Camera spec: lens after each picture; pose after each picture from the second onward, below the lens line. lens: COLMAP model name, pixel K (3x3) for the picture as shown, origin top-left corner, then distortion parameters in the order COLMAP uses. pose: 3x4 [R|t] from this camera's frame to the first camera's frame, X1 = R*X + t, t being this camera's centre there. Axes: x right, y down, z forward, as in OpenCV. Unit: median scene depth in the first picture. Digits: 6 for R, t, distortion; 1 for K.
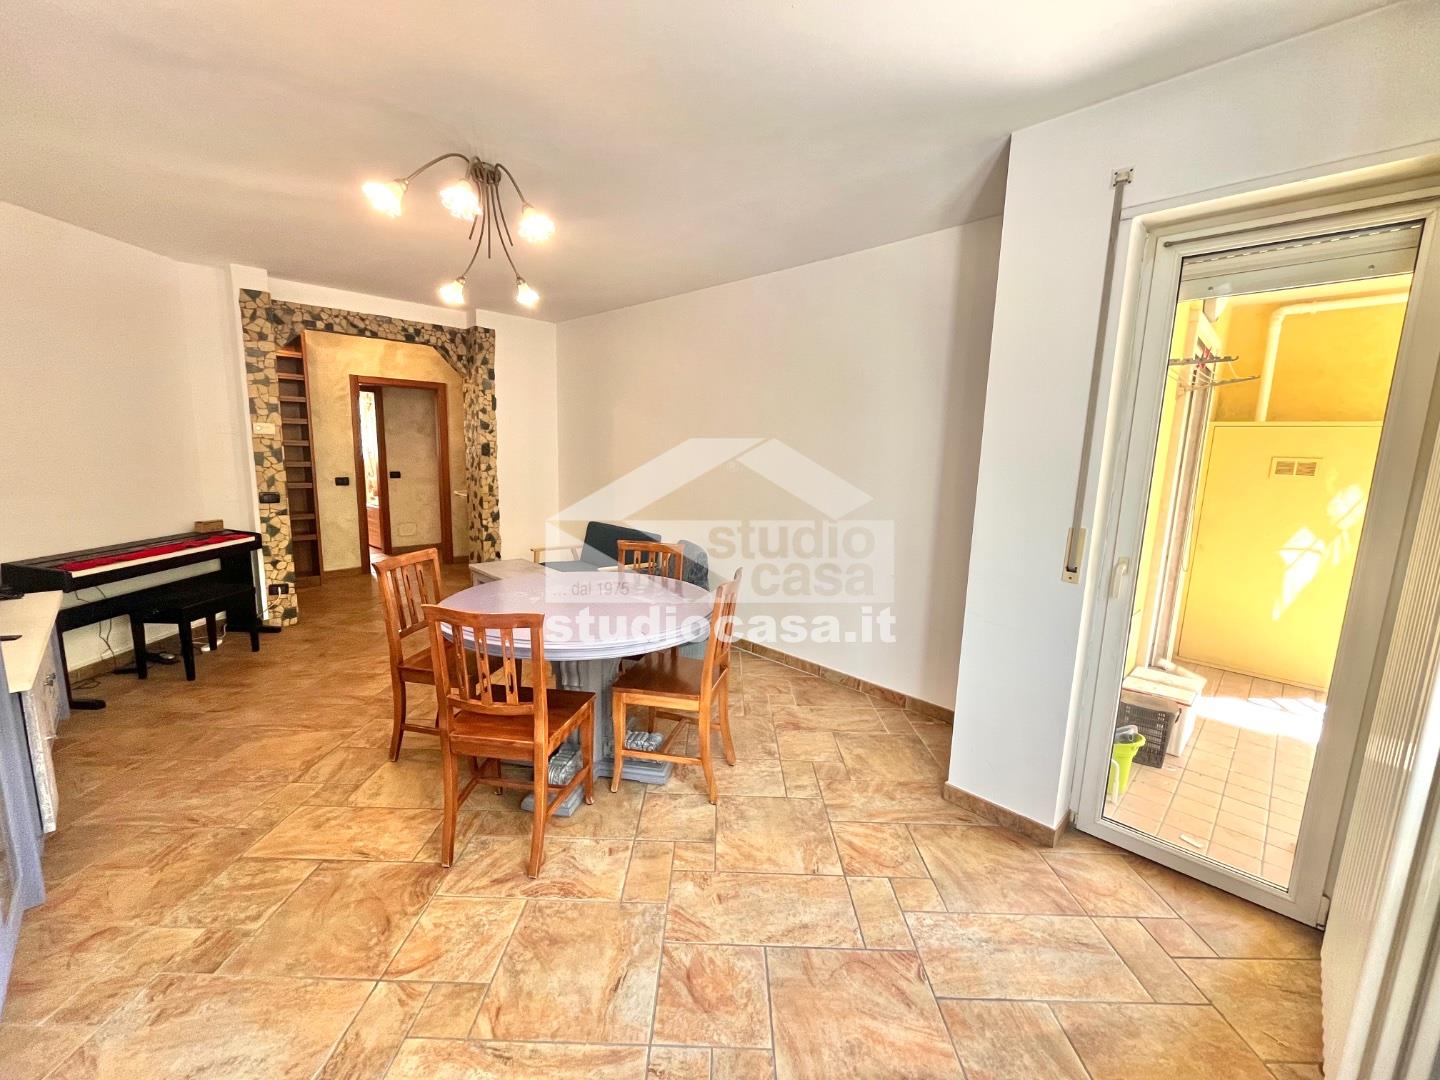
lens RADIAL K [[583.8, 0, 717.0], [0, 583.8, 544.2], [0, 0, 1]] dist [-0.004154, -0.000291]
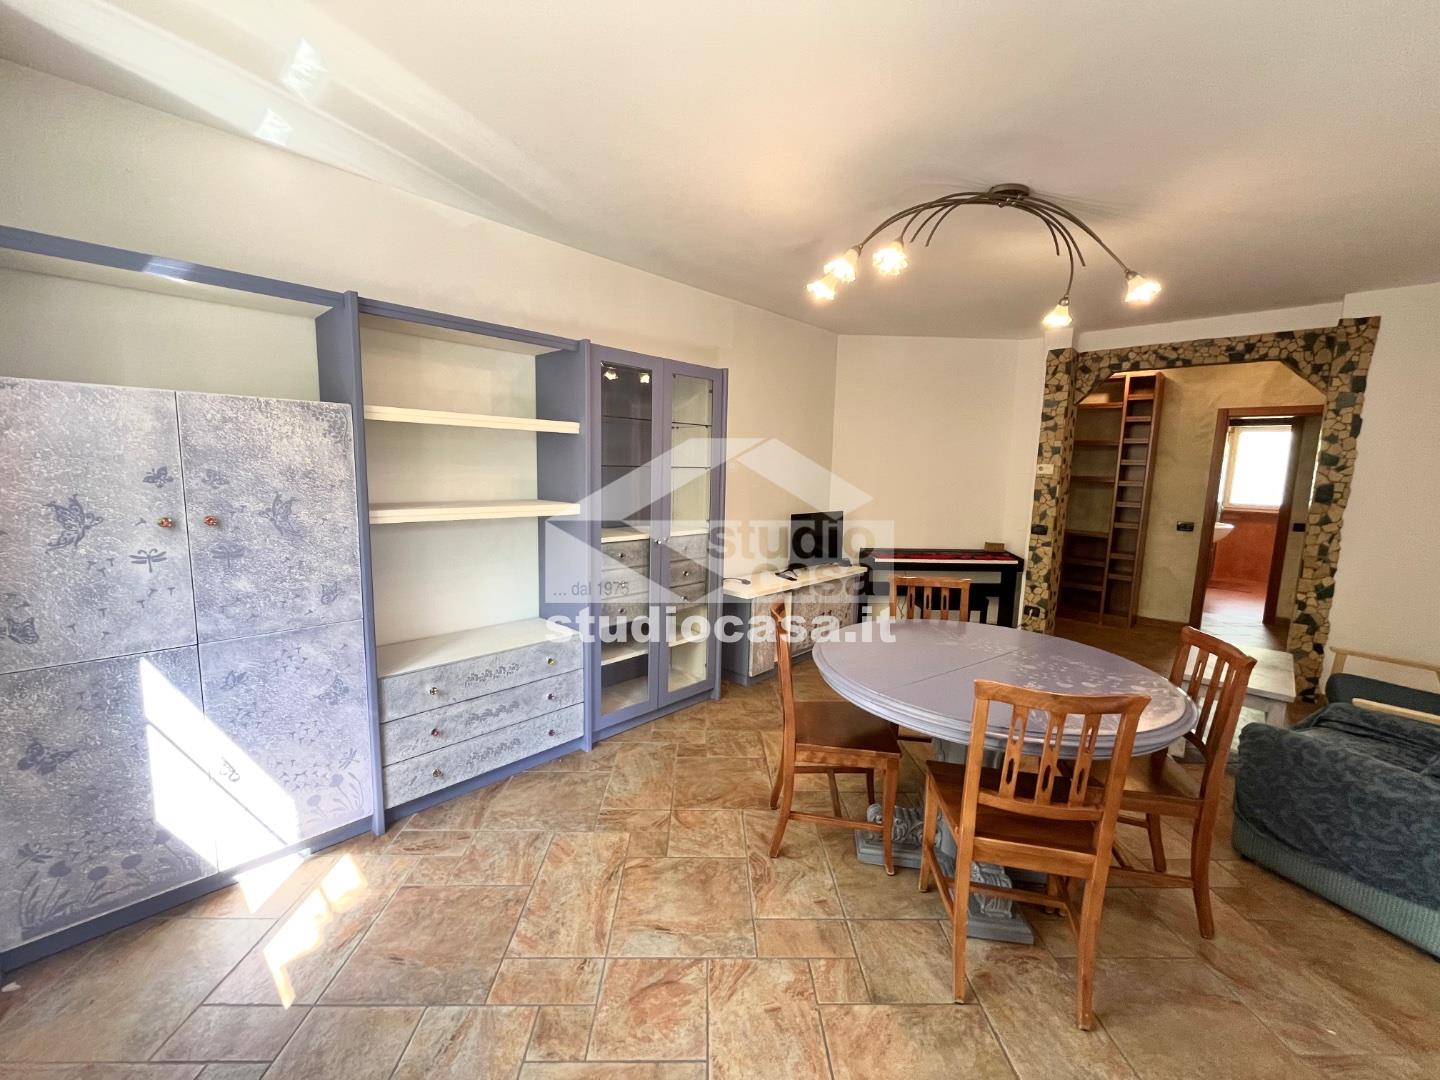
lens RADIAL K [[583.8, 0, 718.1], [0, 583.8, 538.8], [0, 0, 1]] dist [-0.004154, -0.000291]
pose [[0.031951, 0.095645, -0.994903, 0.336470], [-0.187981, 0.978222, 0.088005, -0.044980], [0.981653, 0.184211, 0.049235, 0.337808]]
